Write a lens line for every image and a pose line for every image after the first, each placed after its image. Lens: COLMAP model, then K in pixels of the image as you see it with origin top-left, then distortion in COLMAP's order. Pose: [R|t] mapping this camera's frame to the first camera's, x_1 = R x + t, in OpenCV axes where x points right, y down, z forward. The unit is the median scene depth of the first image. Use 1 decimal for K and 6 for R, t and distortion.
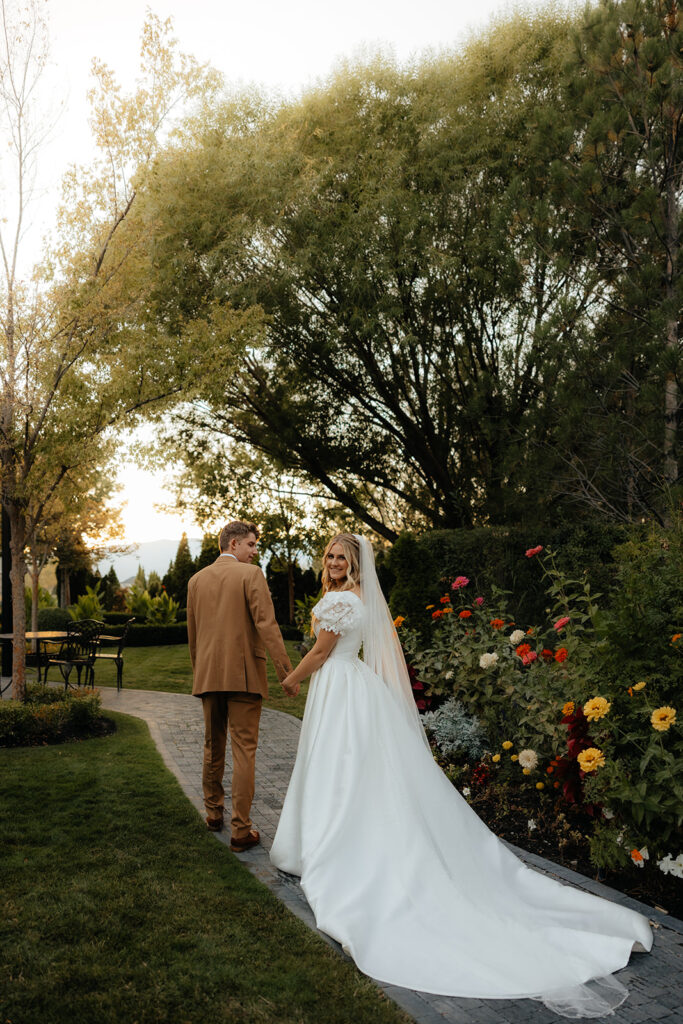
lens RADIAL K [[831.5, 0, 340.1], [0, 831.5, 542.3], [0, 0, 1]] dist [-0.000624, -0.003360]
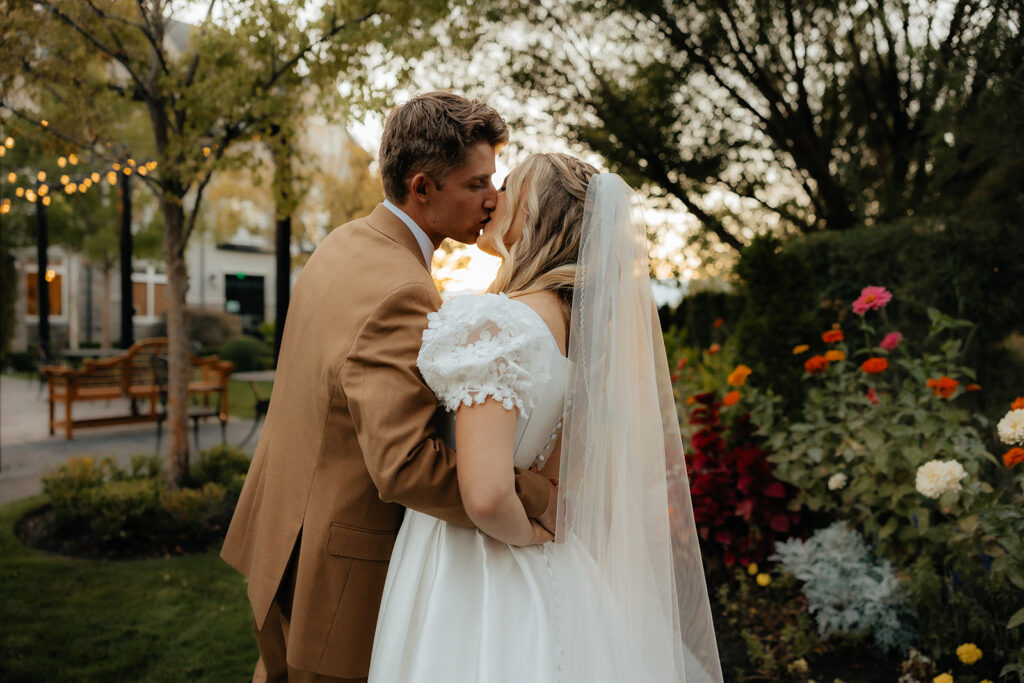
lens RADIAL K [[922.6, 0, 512.0], [0, 922.6, 341.5], [0, 0, 1]] dist [0.009867, 0.002977]
pose [[0.979939, 0.015233, -0.198714, 0.045632], [-0.000330, 0.997197, 0.074818, 0.029471], [0.199297, -0.073252, 0.977198, 0.398991]]
